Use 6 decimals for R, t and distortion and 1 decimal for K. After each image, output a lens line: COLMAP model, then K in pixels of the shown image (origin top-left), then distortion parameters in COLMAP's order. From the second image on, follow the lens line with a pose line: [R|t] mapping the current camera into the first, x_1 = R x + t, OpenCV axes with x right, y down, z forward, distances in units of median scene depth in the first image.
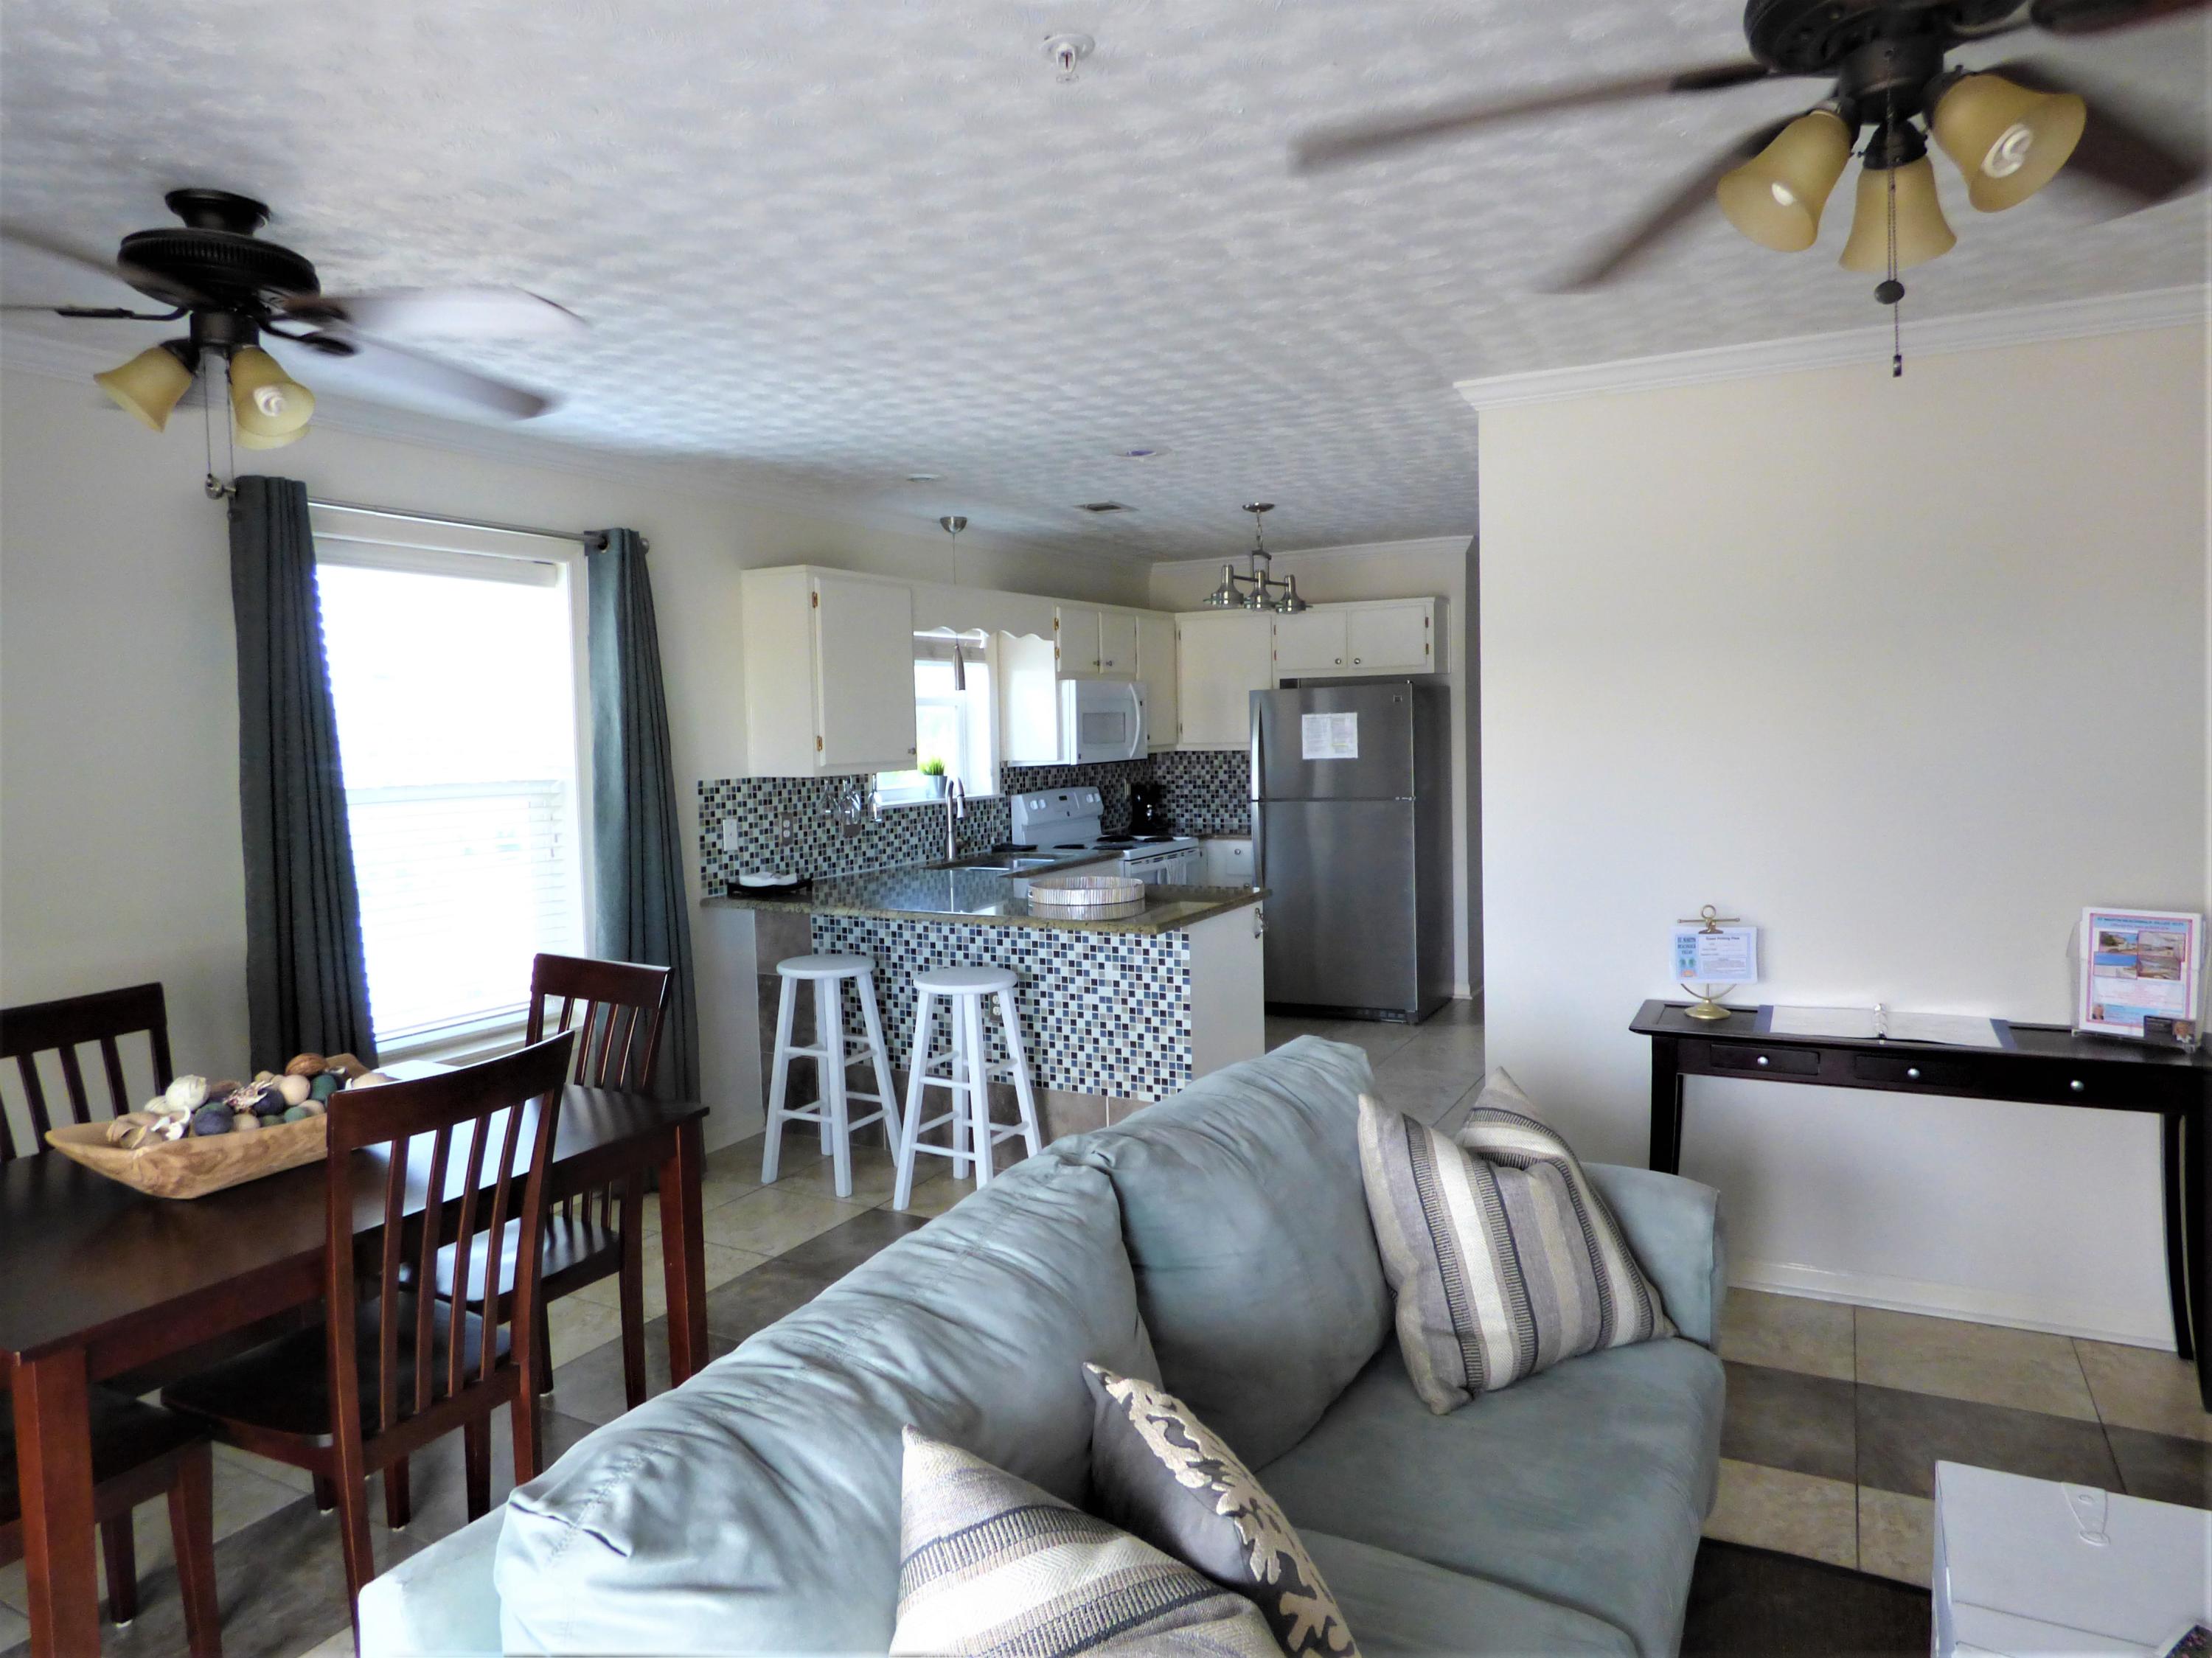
lens RADIAL K [[1377.8, 0, 1105.4], [0, 1377.8, 846.3], [0, 0, 1]] dist [-0.046267, 0.046688]
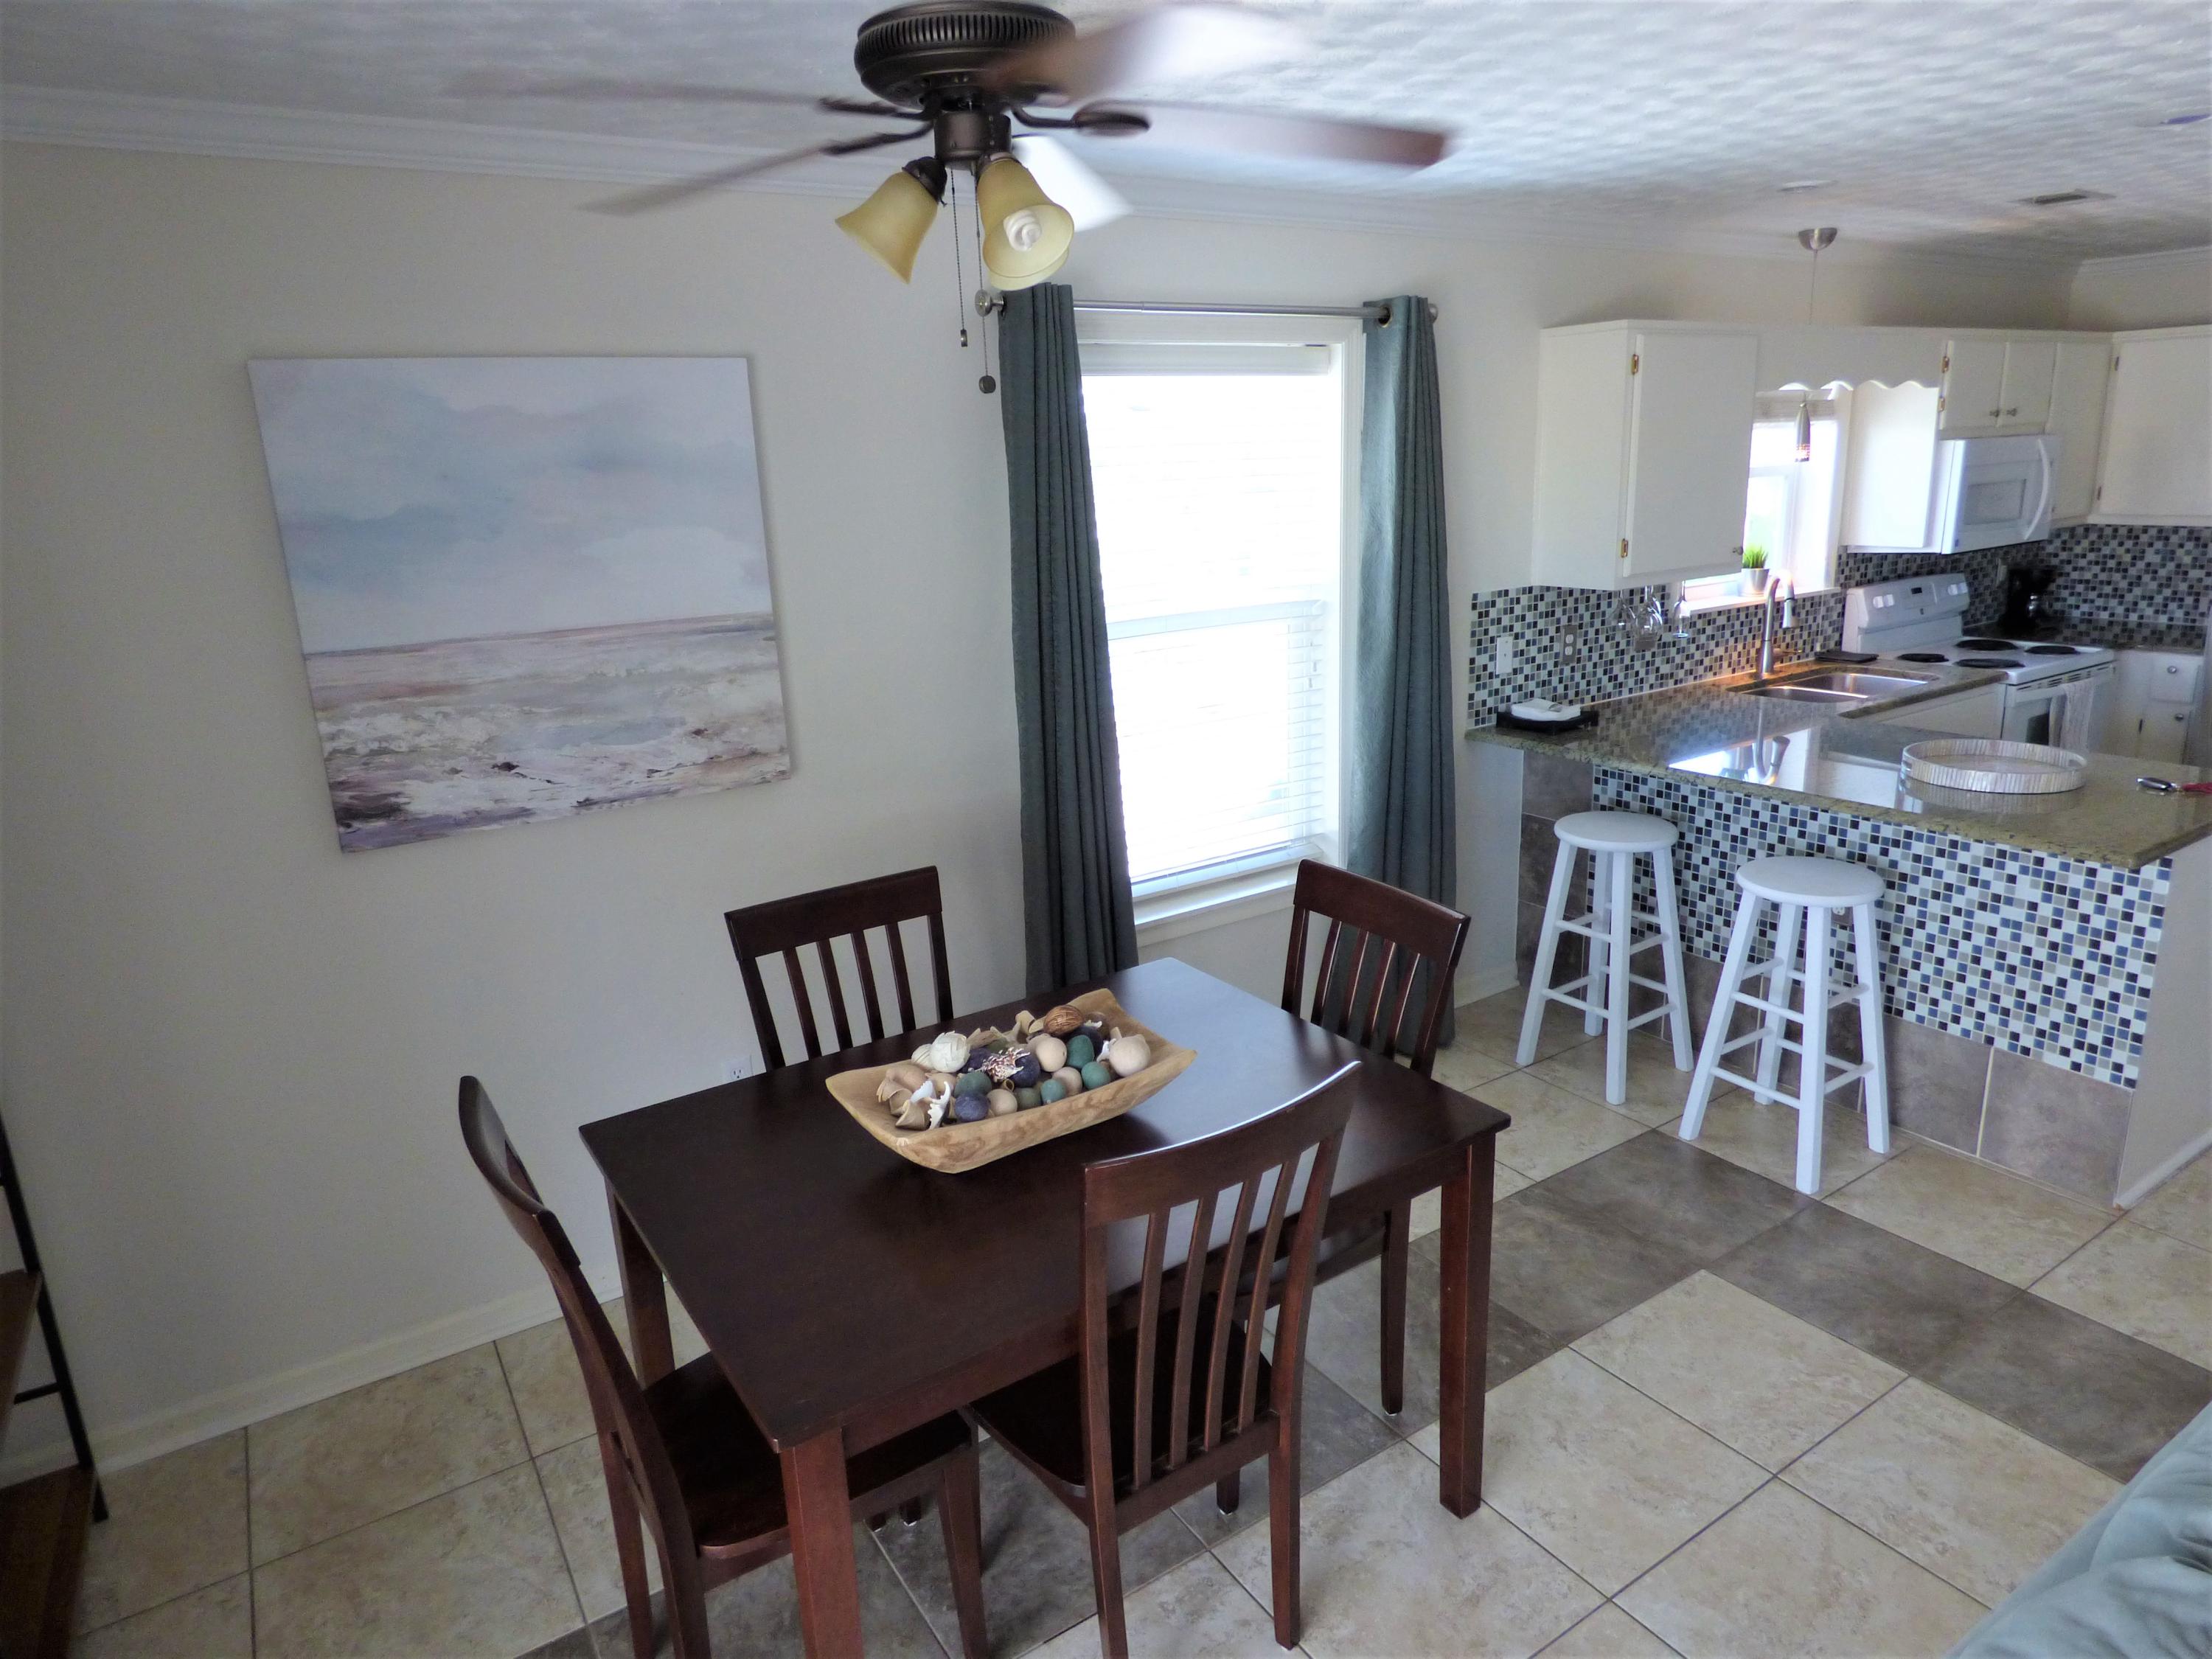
lens RADIAL K [[1345.0, 0, 1106.0], [0, 1345.0, 829.5], [0, 0, 1]] dist [-0.019056, -0.004413]
pose [[0.873537, 0.110538, -0.474041, -0.088778], [-0.014402, 0.979317, 0.201820, -0.073504], [0.486545, -0.169470, 0.857061, 0.156363]]
